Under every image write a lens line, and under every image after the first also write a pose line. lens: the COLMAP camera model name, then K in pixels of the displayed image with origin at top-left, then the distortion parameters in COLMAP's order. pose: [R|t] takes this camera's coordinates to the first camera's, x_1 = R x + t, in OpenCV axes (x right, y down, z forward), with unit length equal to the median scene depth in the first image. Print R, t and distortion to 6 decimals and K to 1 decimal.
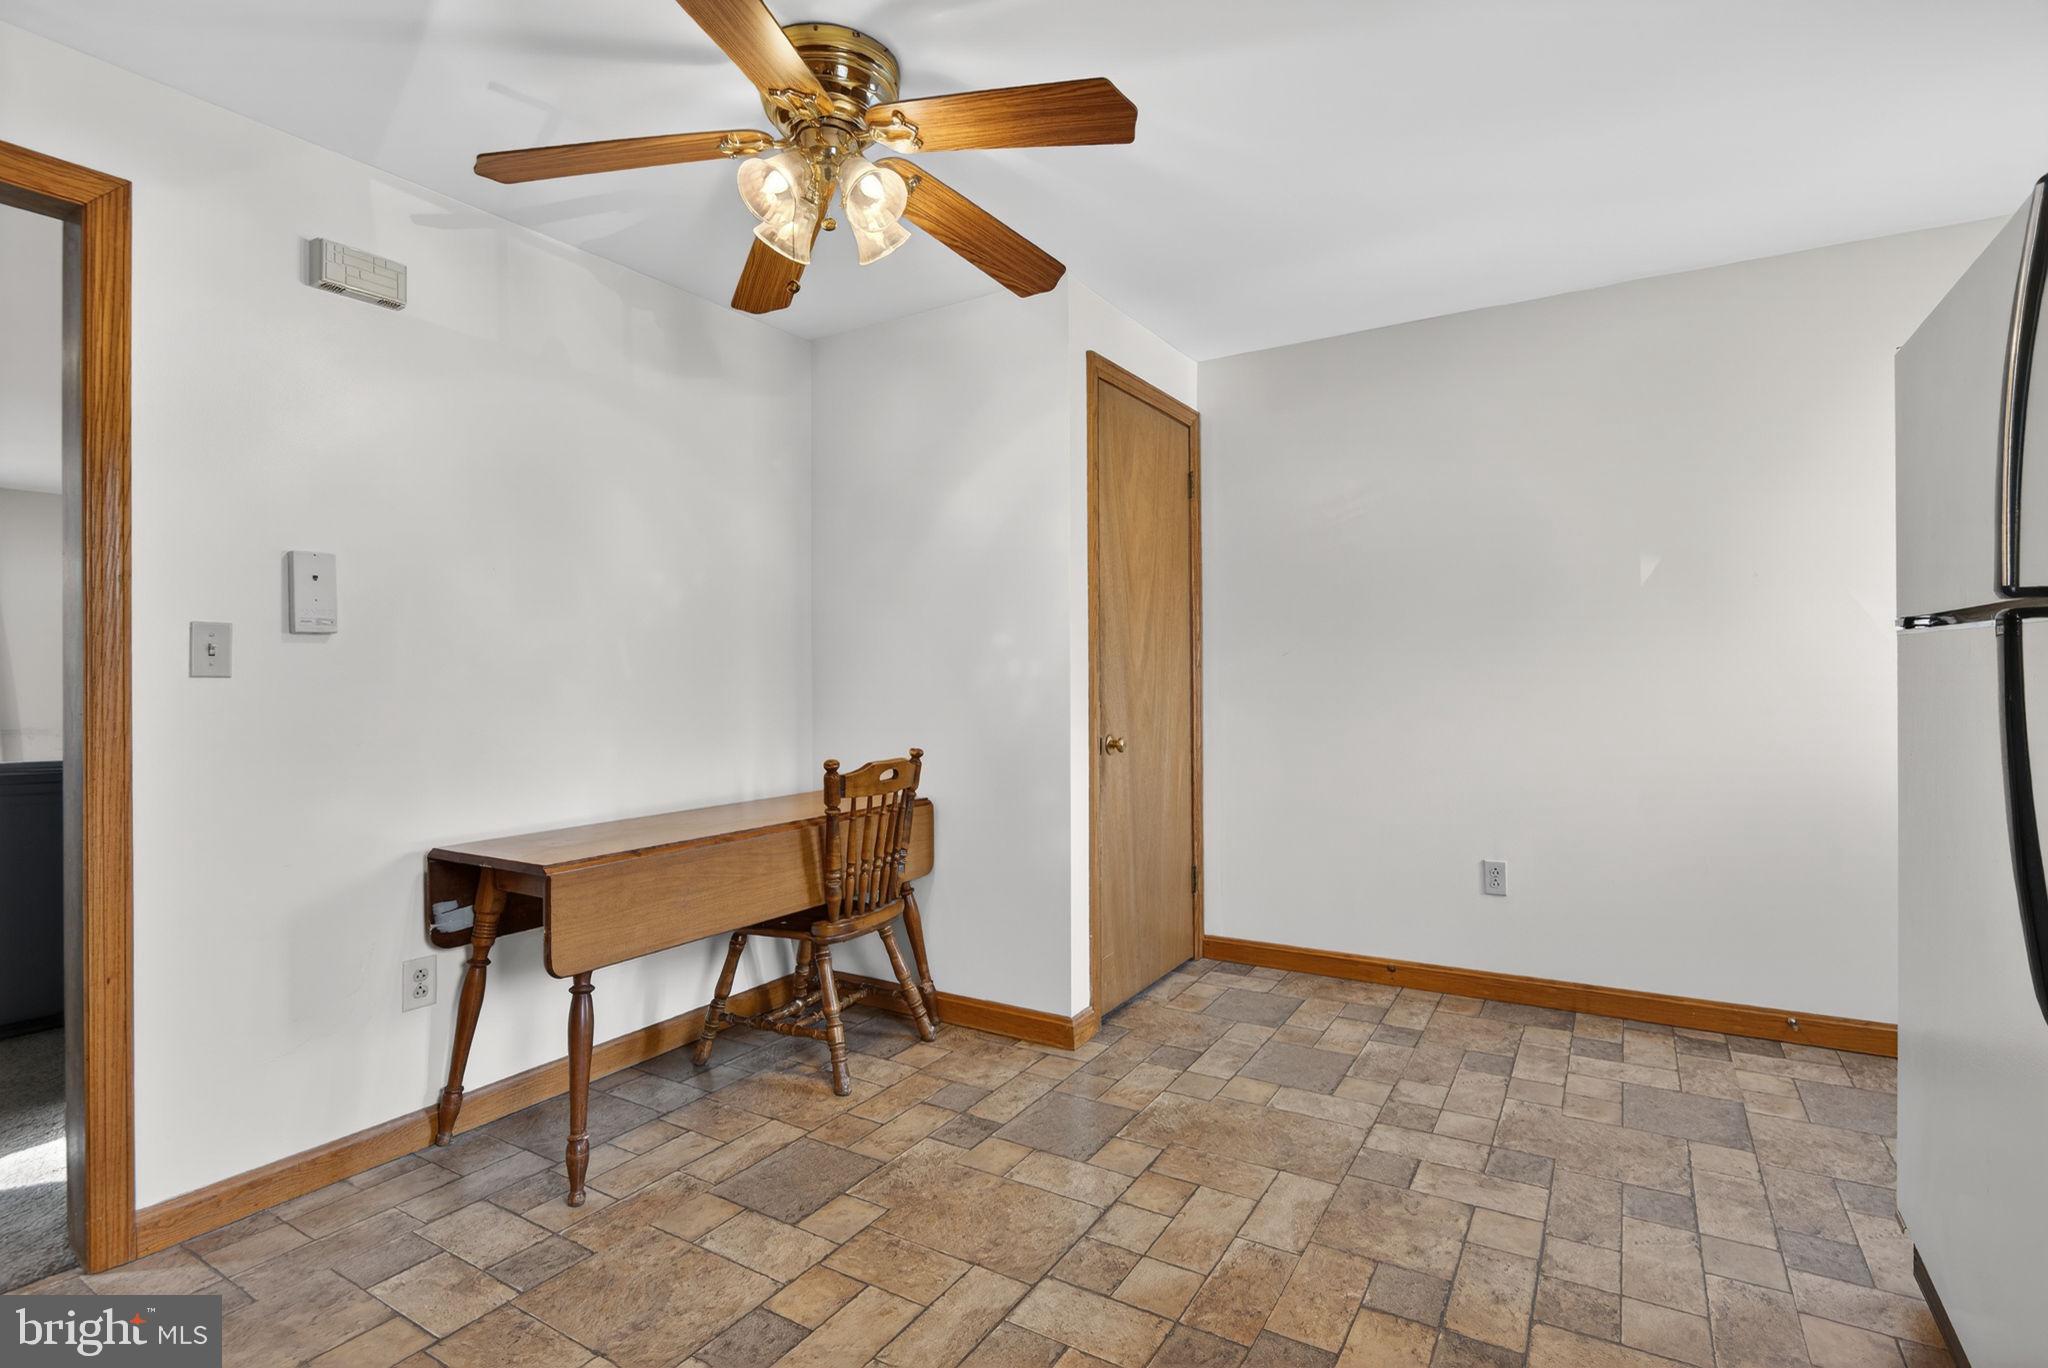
lens RADIAL K [[1004.9, 0, 1070.8], [0, 1004.9, 671.9], [0, 0, 1]] dist [-0.001844, -0.005509]
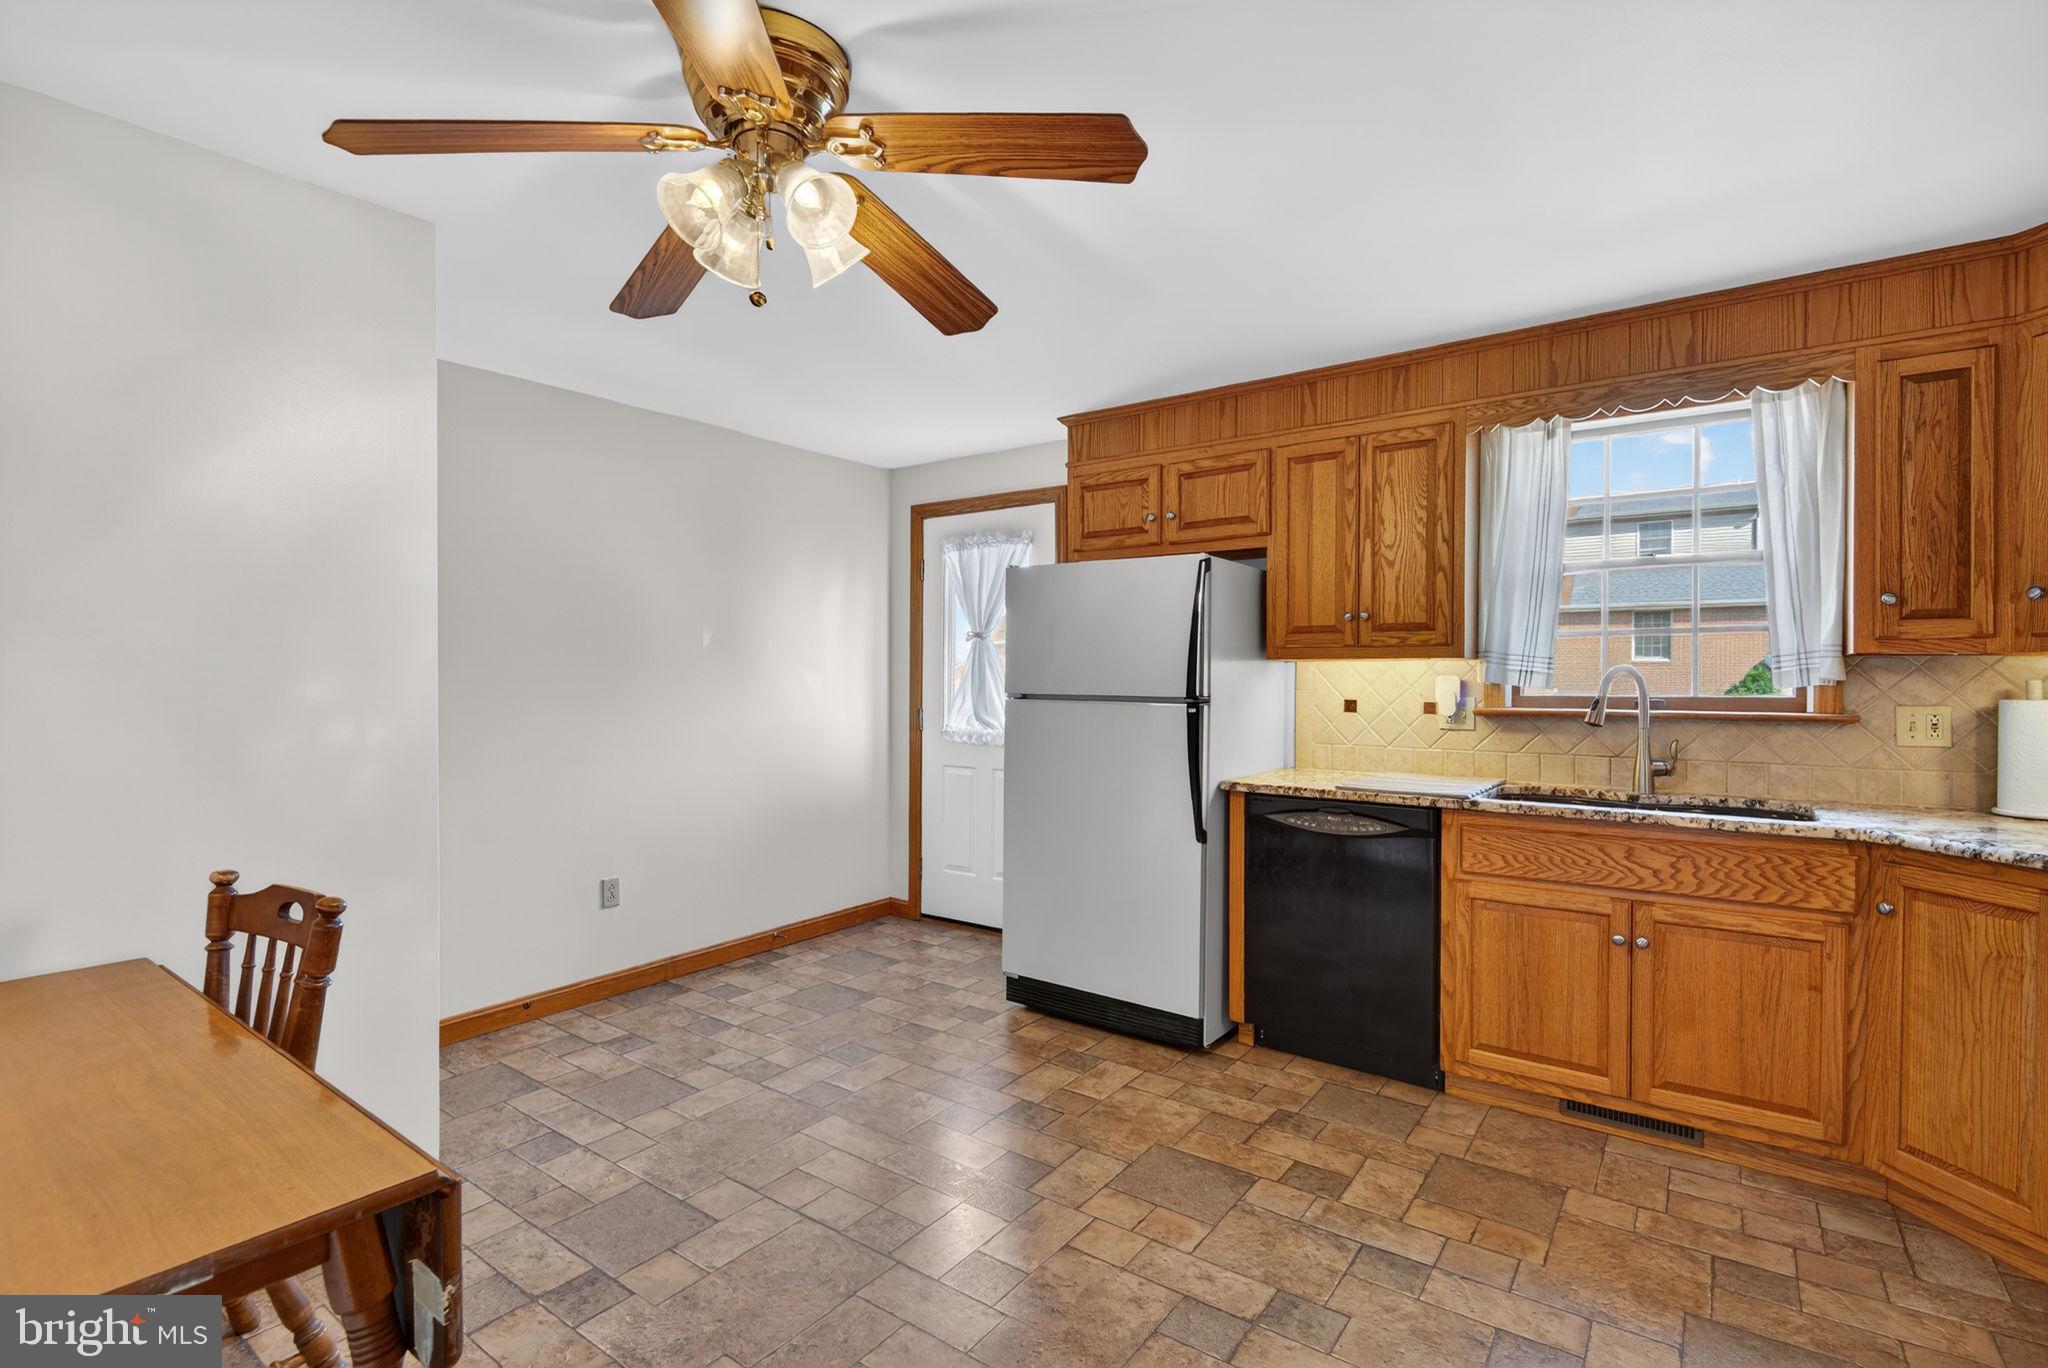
lens RADIAL K [[953.2, 0, 1020.4], [0, 953.2, 688.6], [0, 0, 1]] dist [-0.002543, -0.003296]
pose [[0.083299, -0.002538, 0.996521, -0.748273], [-0.003858, 0.999988, 0.002869, -0.042968], [-0.996517, -0.004084, 0.083289, 0.505929]]
